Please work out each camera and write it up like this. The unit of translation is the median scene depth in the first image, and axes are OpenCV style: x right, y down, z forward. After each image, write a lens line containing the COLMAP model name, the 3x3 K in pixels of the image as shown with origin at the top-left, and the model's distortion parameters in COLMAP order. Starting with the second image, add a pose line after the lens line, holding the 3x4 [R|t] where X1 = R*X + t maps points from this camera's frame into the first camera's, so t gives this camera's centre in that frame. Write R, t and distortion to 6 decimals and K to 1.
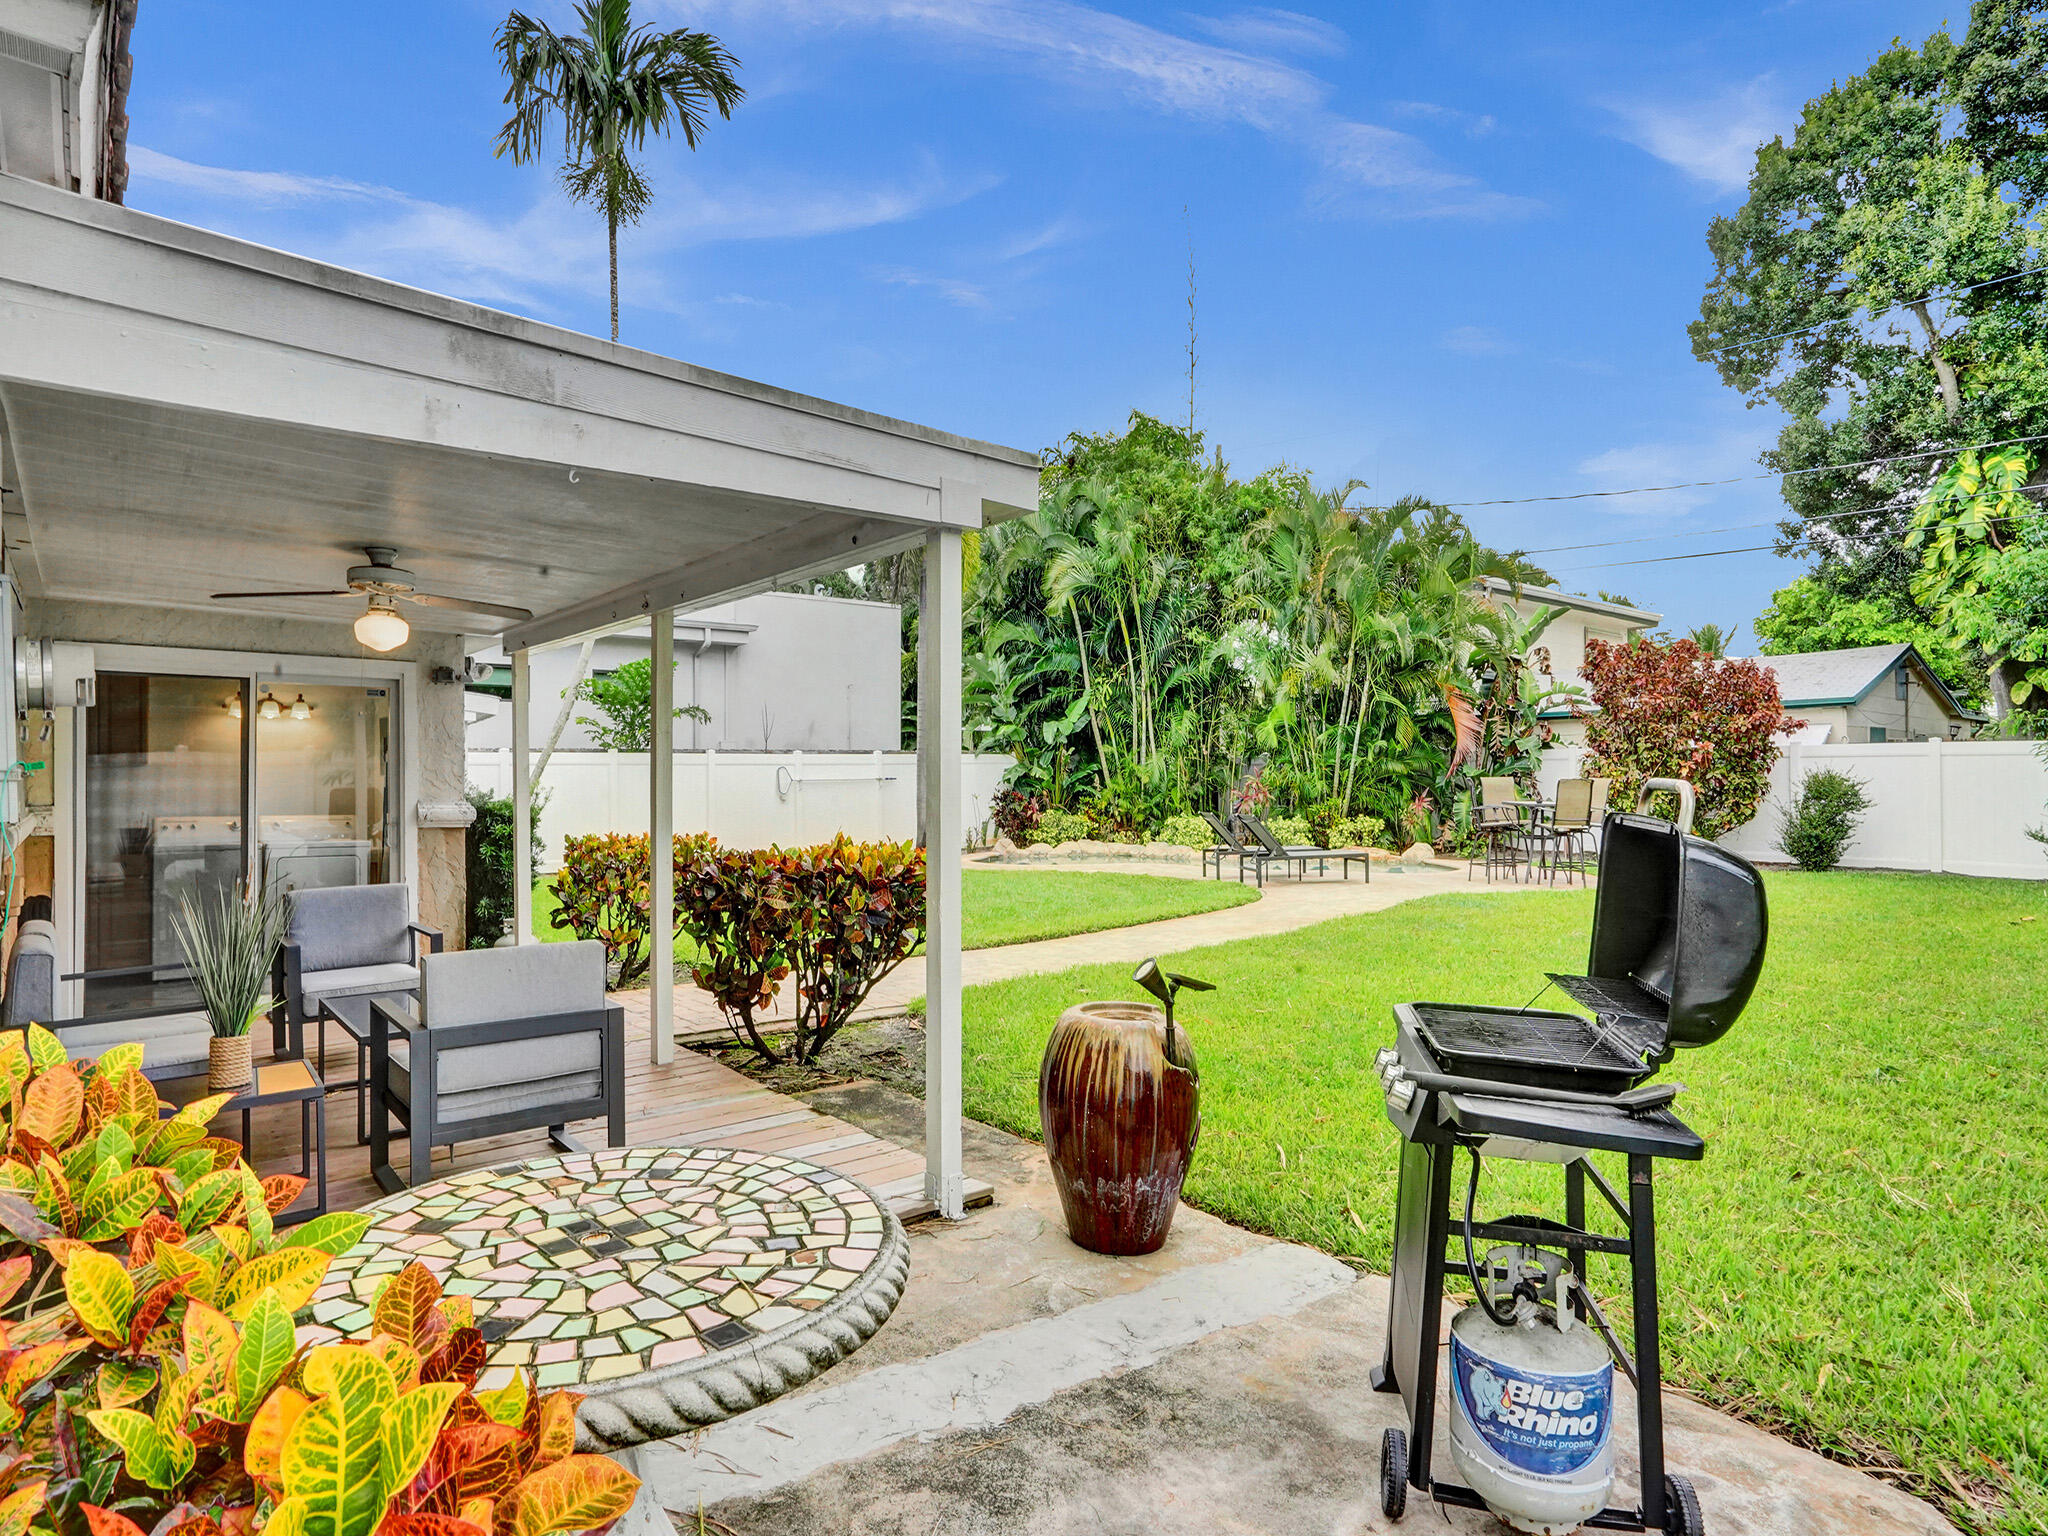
lens RADIAL K [[1081.6, 0, 1024.0], [0, 1081.6, 768.0], [0, 0, 1]] dist [-0.000117, 0.000165]
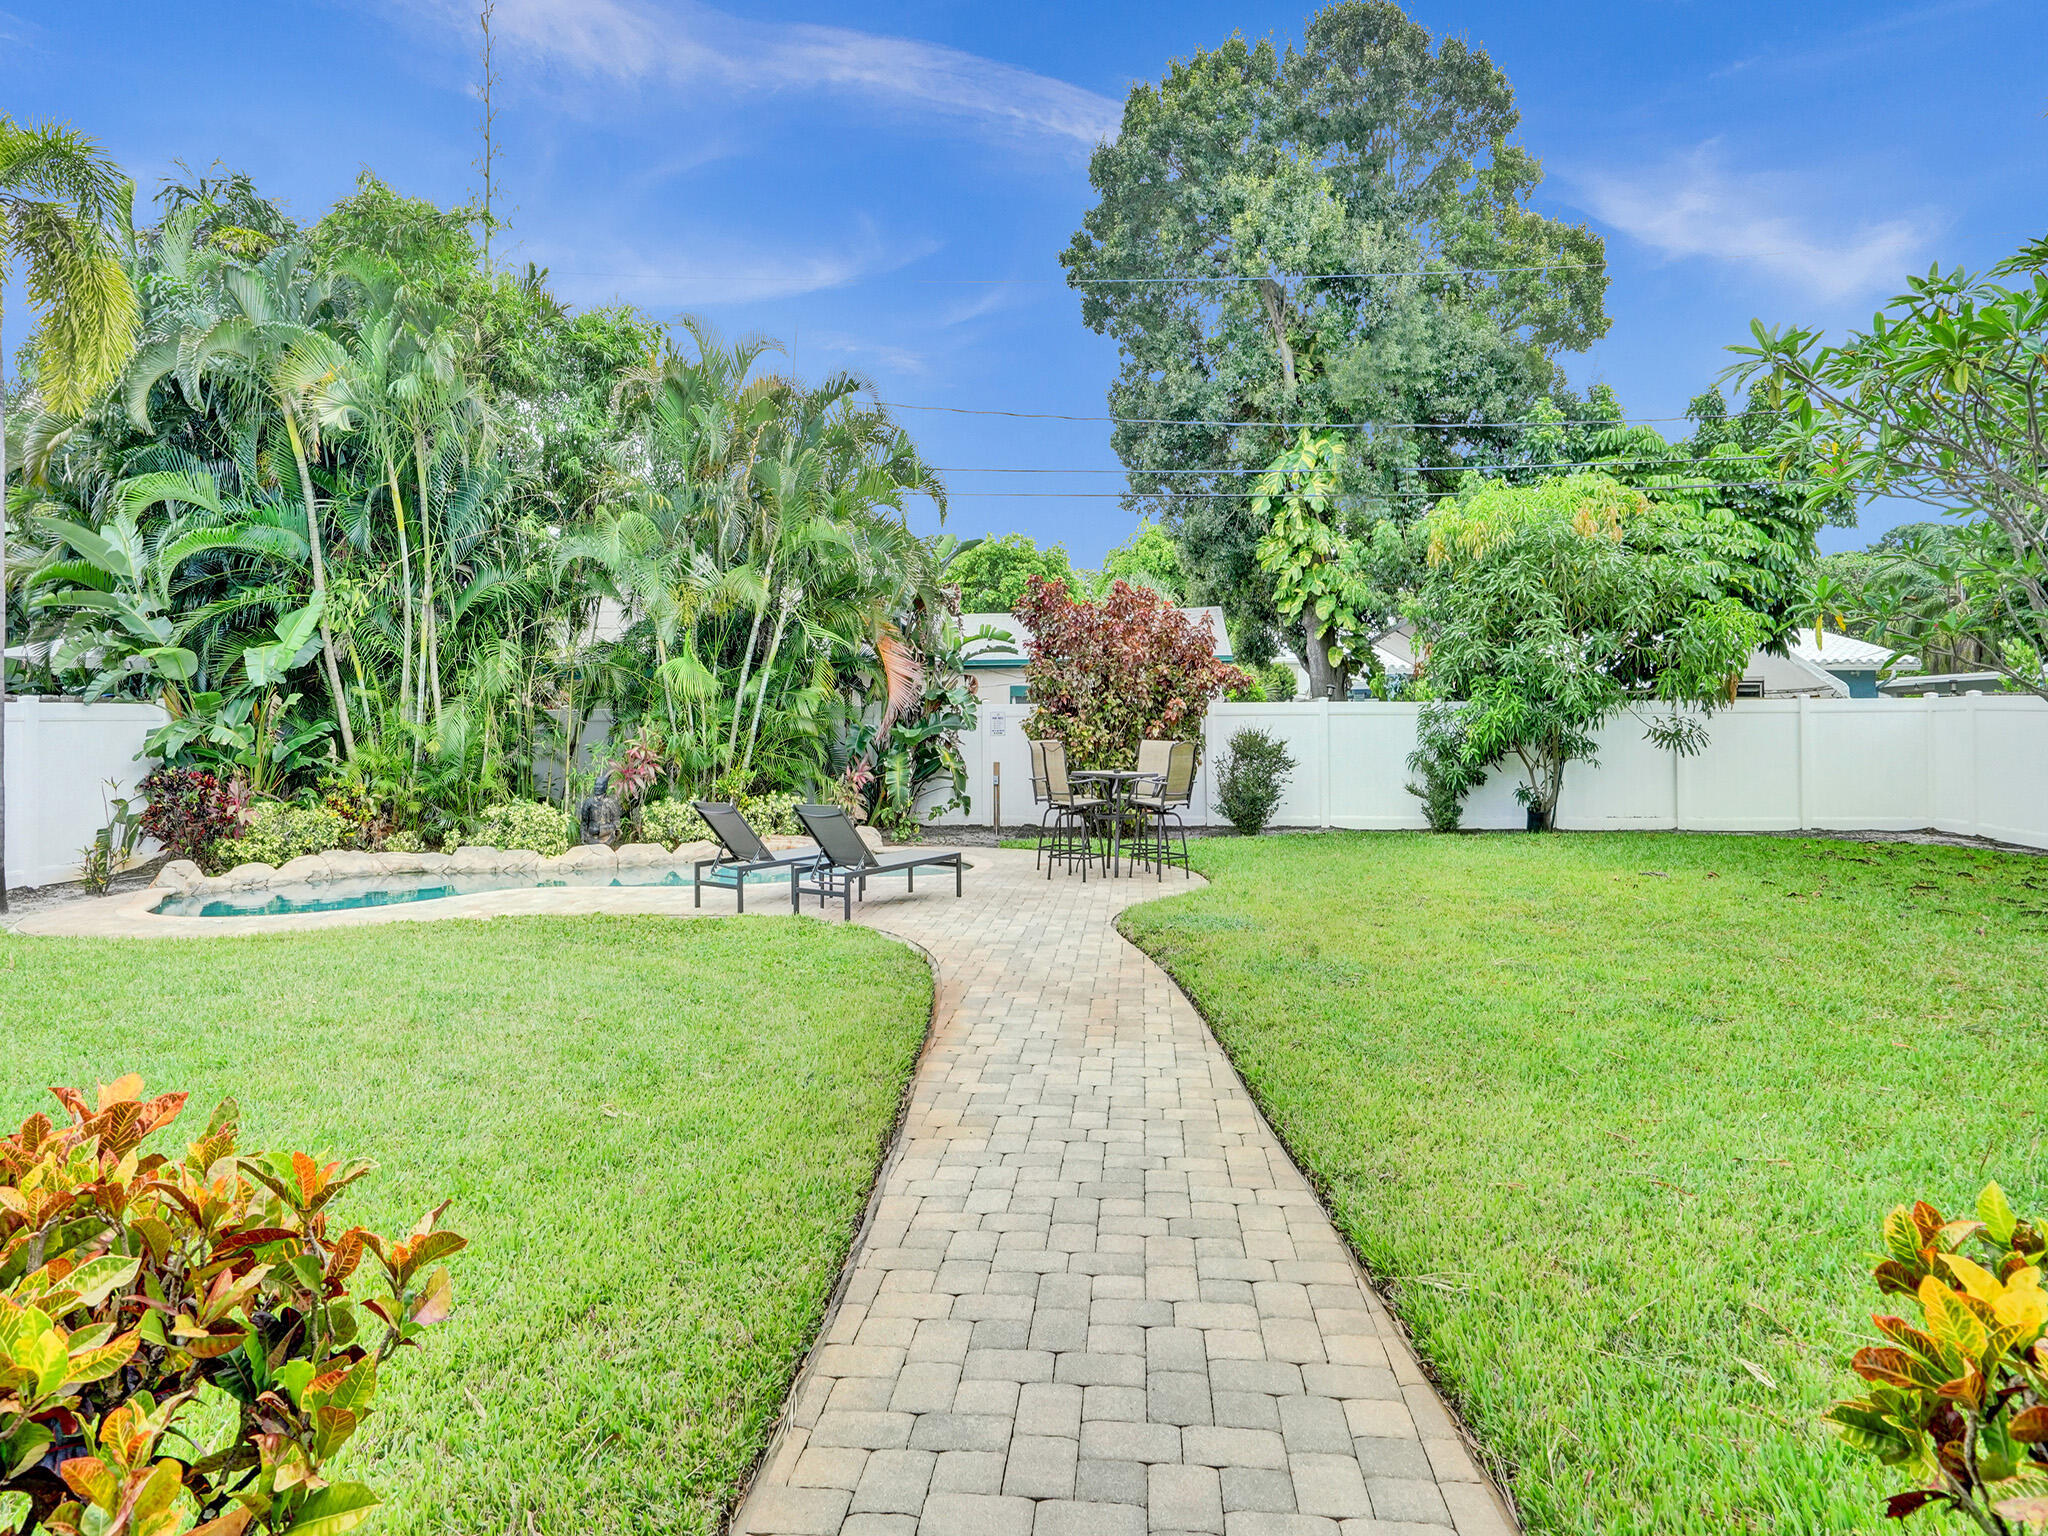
lens RADIAL K [[1204.9, 0, 1018.7], [0, 1204.9, 701.4], [0, 0, 1]] dist [-0.001747, -0.000143]
pose [[0.728243, 0.011512, 0.685222, -0.116664], [0.000007, 0.999859, -0.016805, -0.003304], [-0.685319, 0.012243, 0.728140, 0.261738]]
